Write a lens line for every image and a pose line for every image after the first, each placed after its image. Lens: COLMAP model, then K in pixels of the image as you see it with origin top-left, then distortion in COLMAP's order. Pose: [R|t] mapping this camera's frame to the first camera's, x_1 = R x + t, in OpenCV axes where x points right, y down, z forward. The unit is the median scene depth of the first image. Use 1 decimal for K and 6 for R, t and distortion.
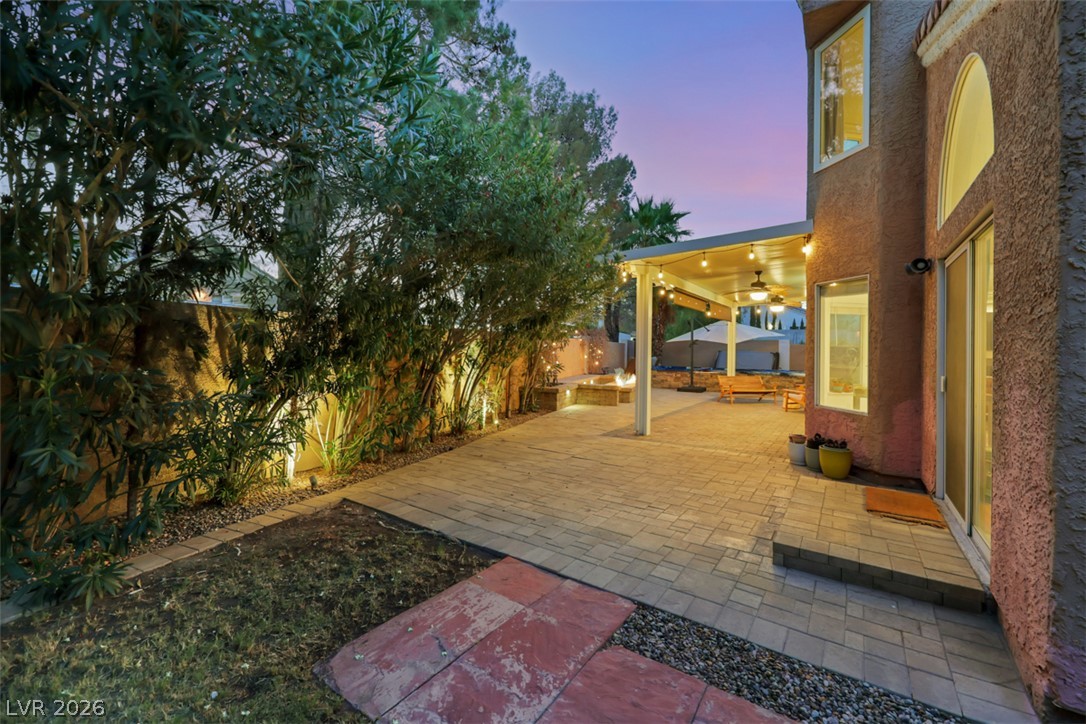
lens RADIAL K [[451.7, 0, 541.4], [0, 451.7, 359.5], [0, 0, 1]] dist [0.000331, -0.000155]
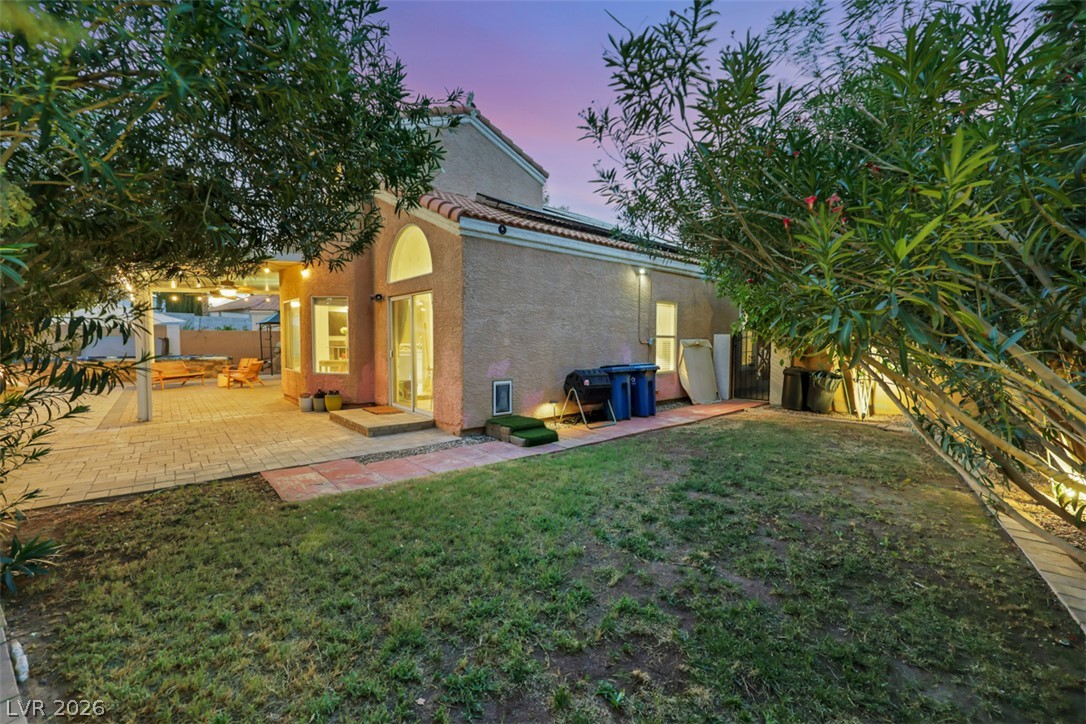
lens RADIAL K [[451.7, 0, 541.4], [0, 451.7, 359.5], [0, 0, 1]] dist [0.000331, -0.000155]
pose [[0.279939, -0.059884, 0.958148, -0.349061], [0.022920, 0.998185, 0.055690, -0.007914], [-0.959744, 0.006371, 0.280804, -0.109975]]
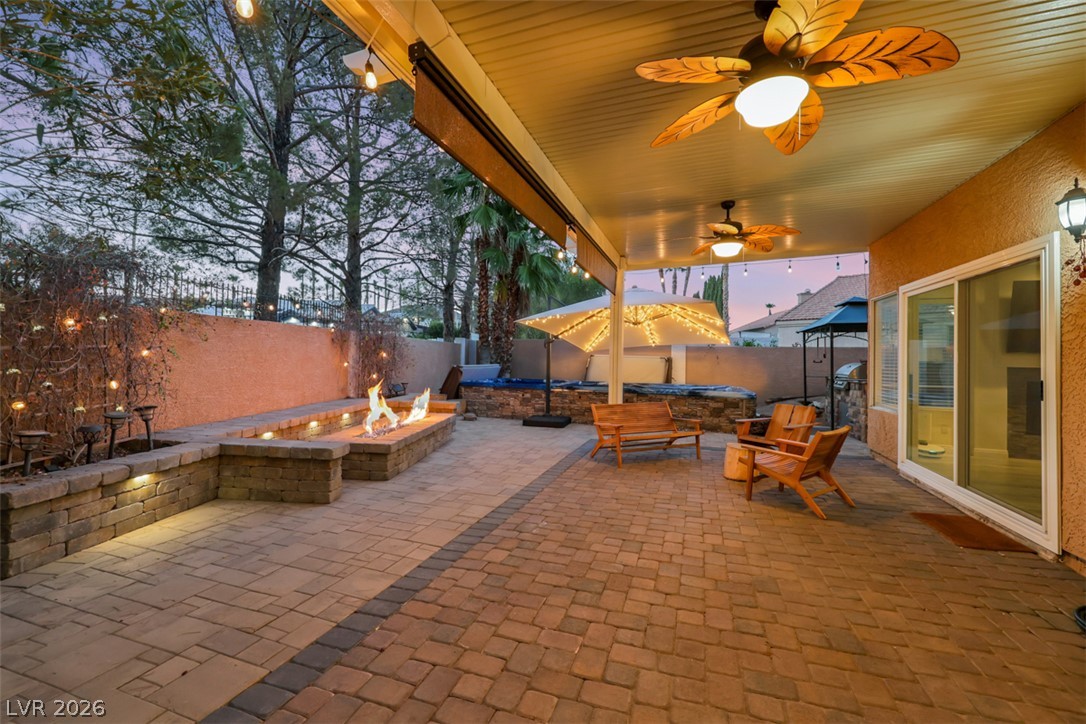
lens RADIAL K [[451.7, 0, 541.4], [0, 451.7, 359.5], [0, 0, 1]] dist [0.000331, -0.000155]
pose [[0.963238, 0.002355, 0.268641, 0.255798], [0.001039, 0.999921, -0.012492, -0.007458], [-0.268649, 0.012312, 0.963159, 0.670486]]
